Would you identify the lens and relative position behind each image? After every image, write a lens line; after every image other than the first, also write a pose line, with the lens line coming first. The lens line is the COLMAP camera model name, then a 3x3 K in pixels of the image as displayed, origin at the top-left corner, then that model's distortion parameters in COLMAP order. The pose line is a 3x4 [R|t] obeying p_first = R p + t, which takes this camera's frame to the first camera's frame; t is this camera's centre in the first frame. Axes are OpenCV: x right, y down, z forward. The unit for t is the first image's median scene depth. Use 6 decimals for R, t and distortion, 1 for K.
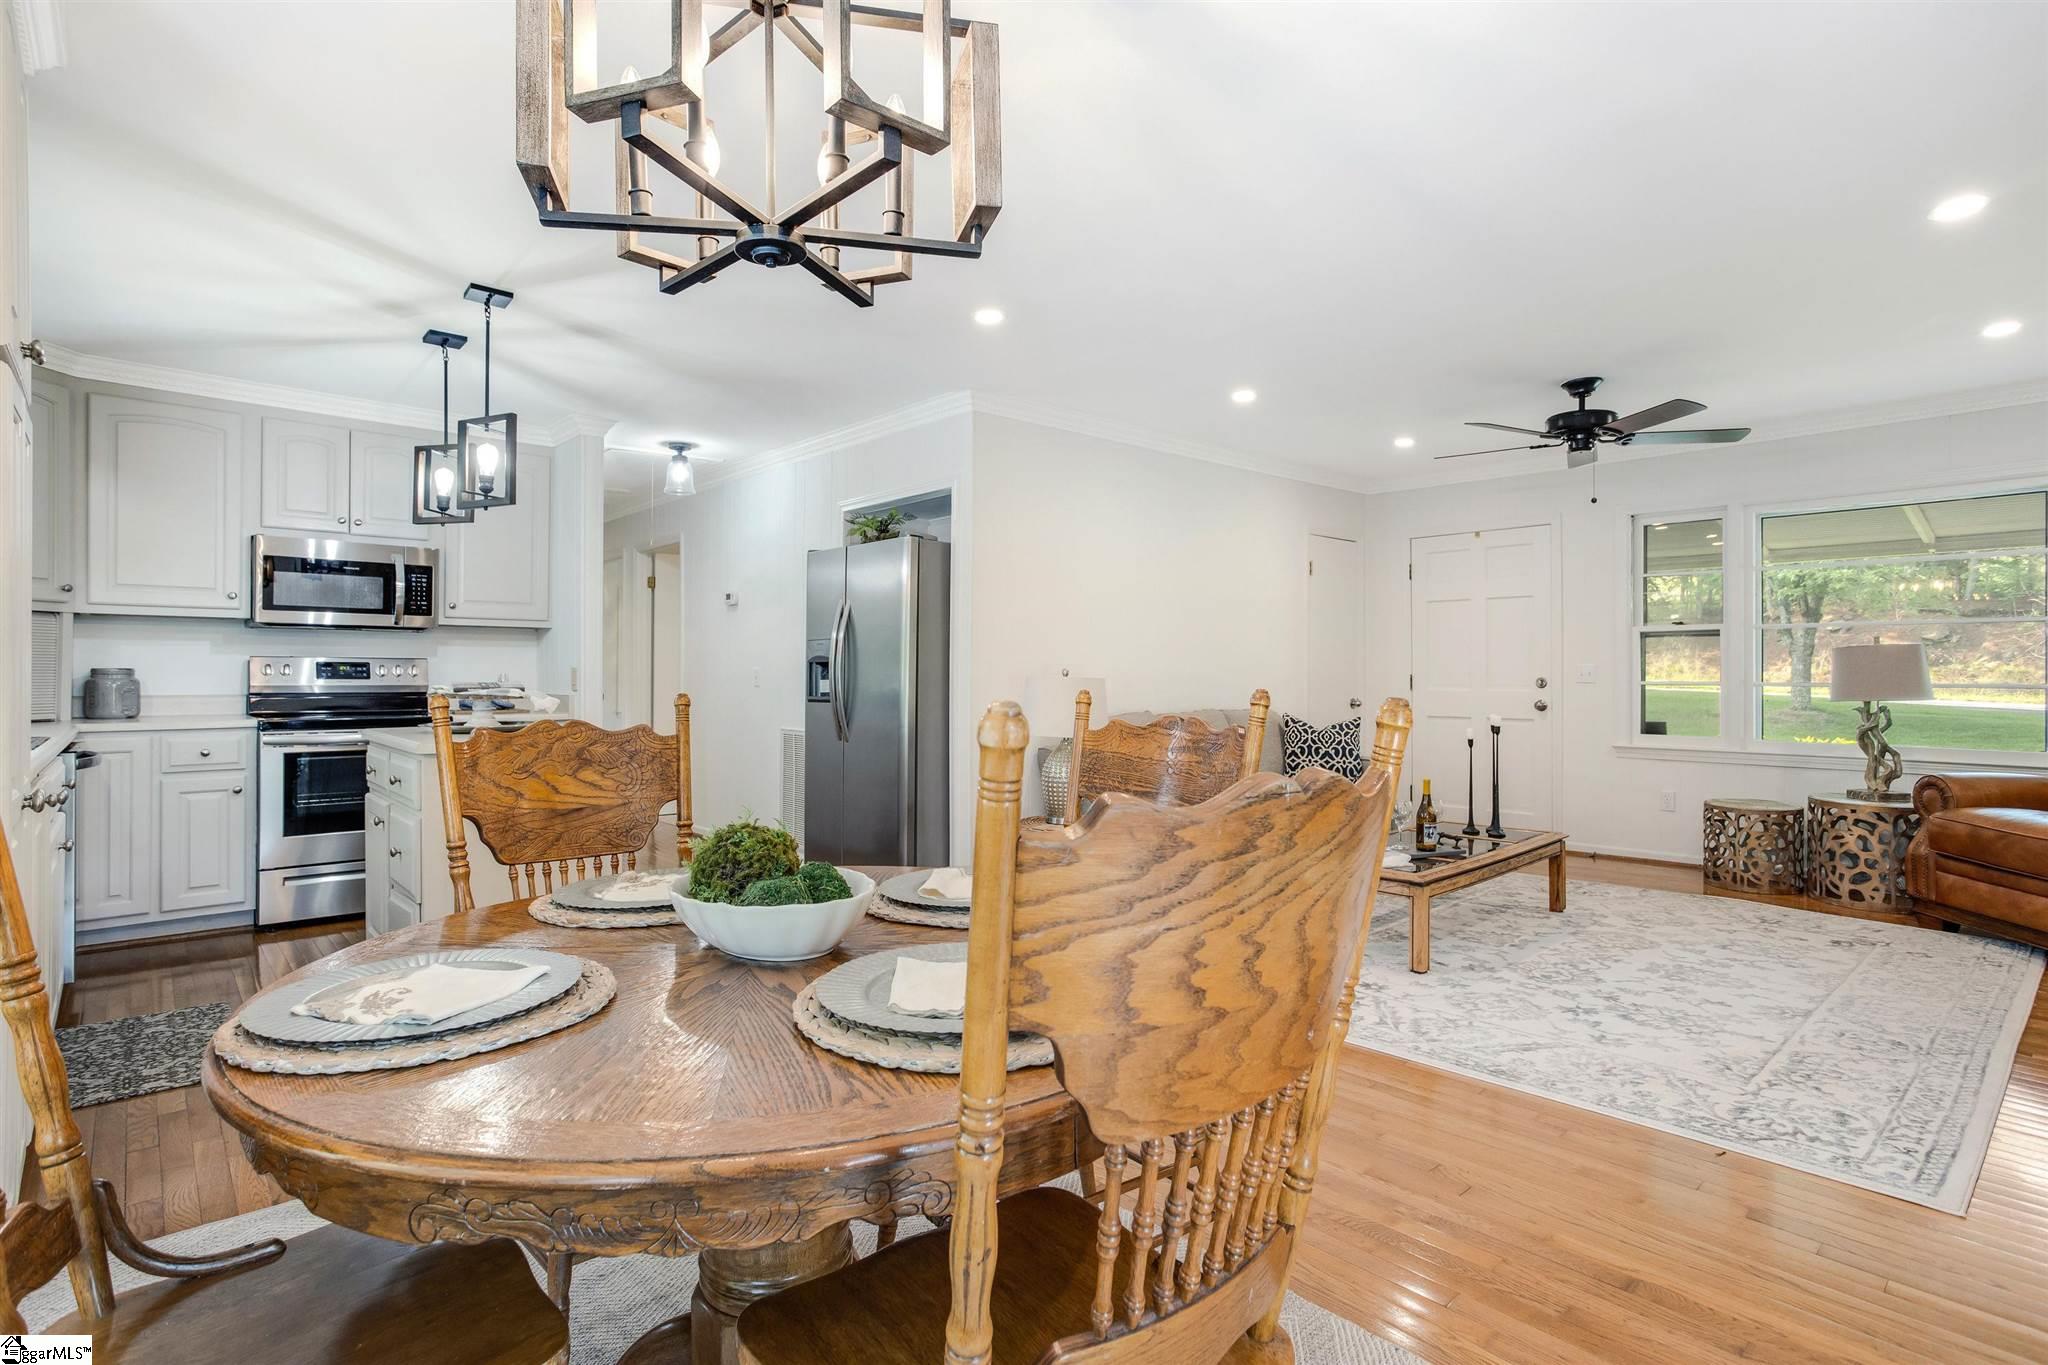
lens RADIAL K [[1004.7, 0, 1018.3], [0, 1004.7, 674.6], [0, 0, 1]] dist [-0.041391, 0.027021]
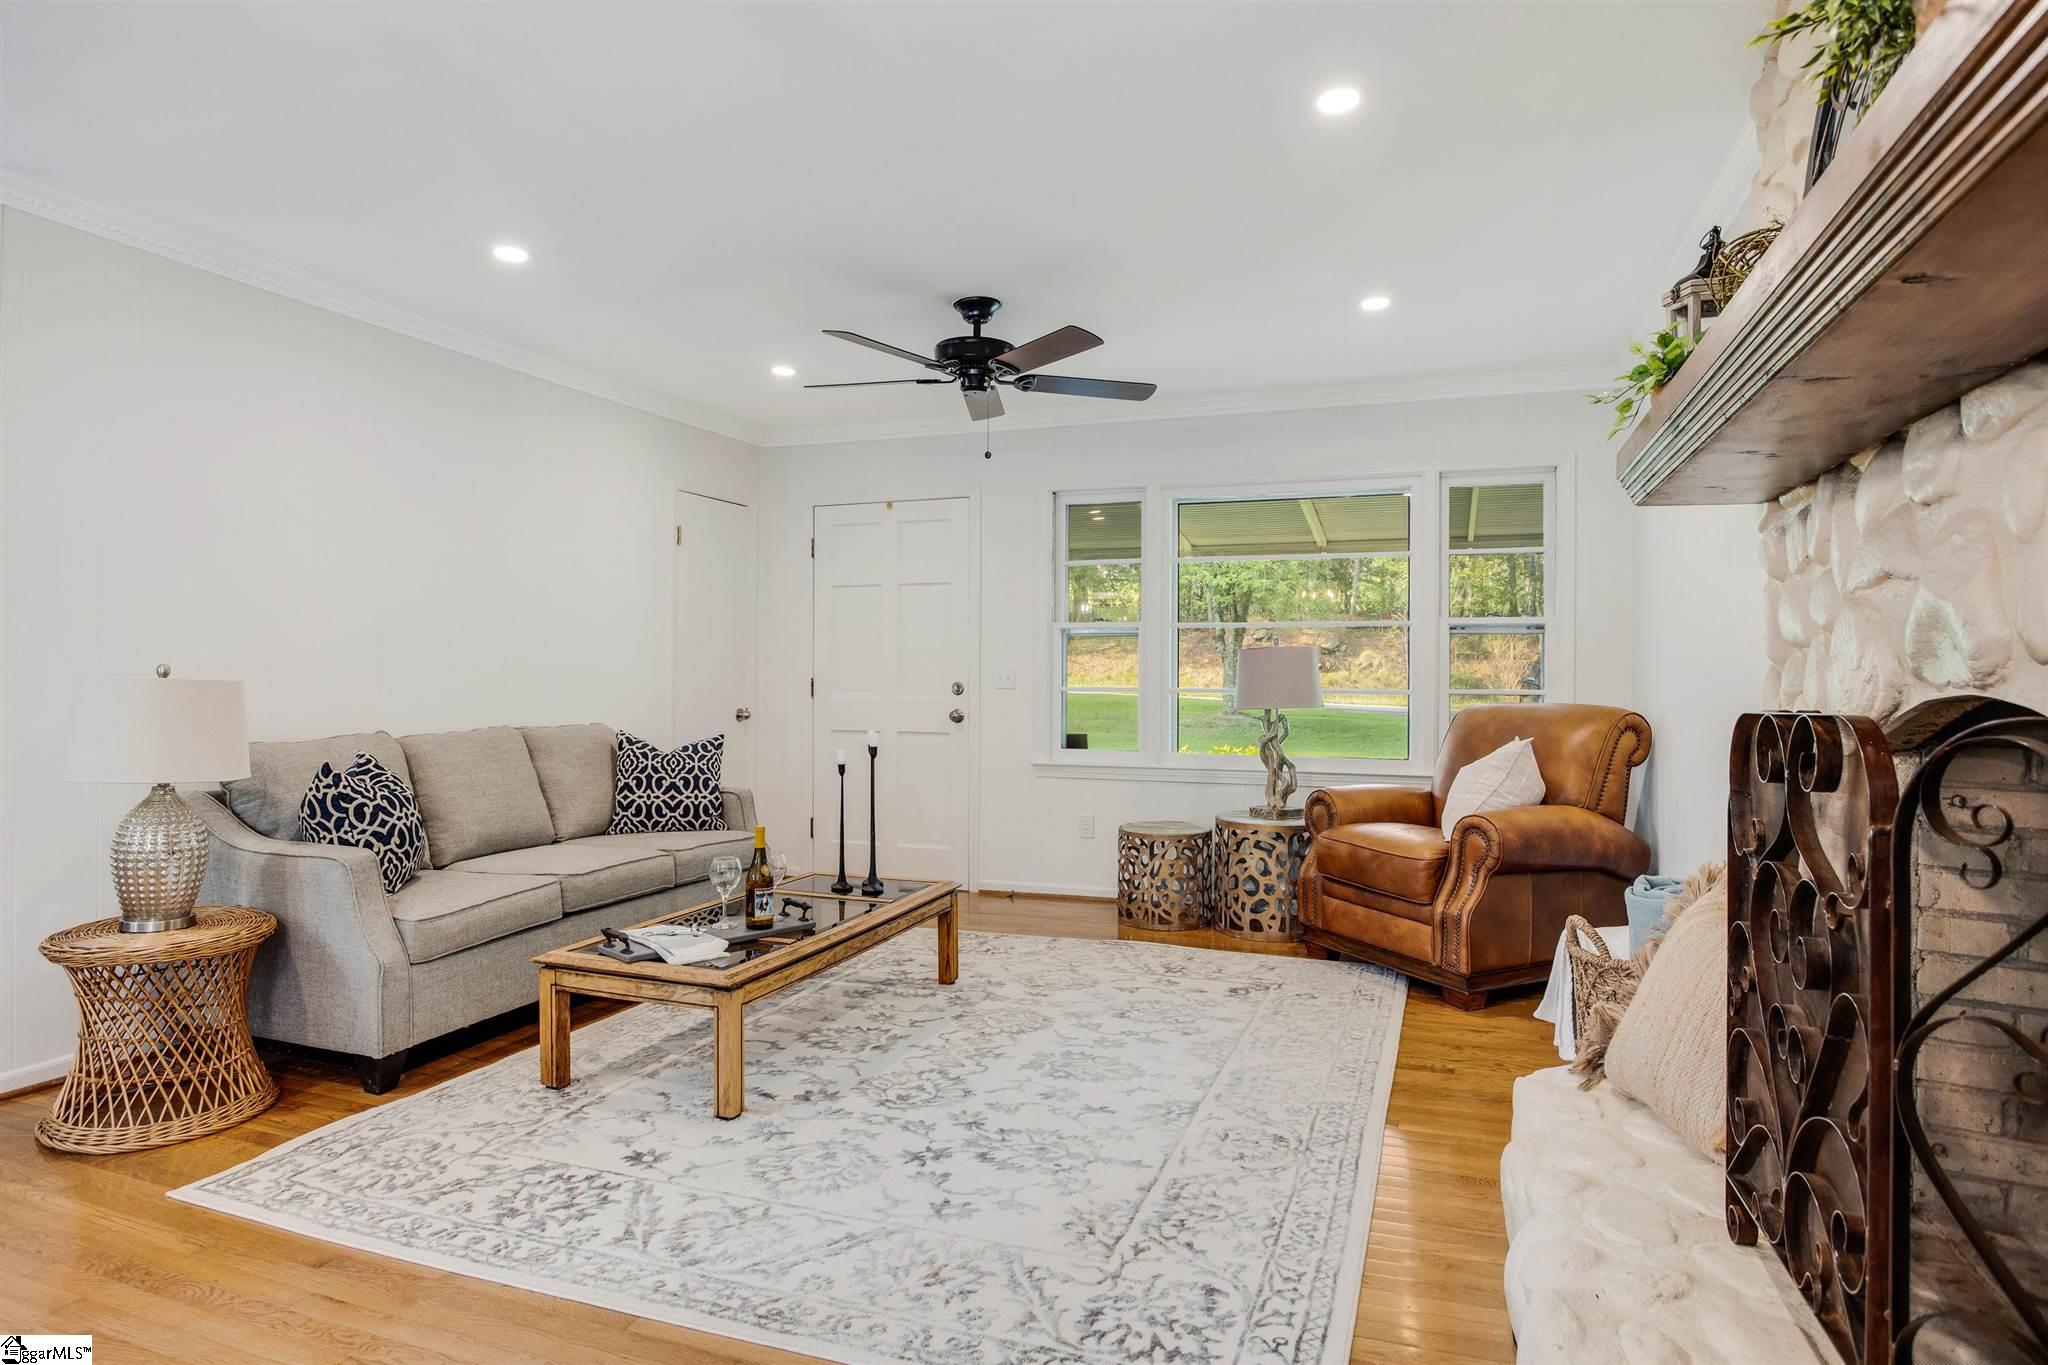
lens RADIAL K [[1146.0, 0, 1024.0], [0, 1146.0, 682.5], [0, 0, 1]] dist [-0.034386, 0.000043]
pose [[0.884344, 0.003307, 0.466825, 0.170466], [-0.005220, 0.999982, 0.002806, 0.000517], [-0.466808, -0.004919, 0.884345, 0.176034]]
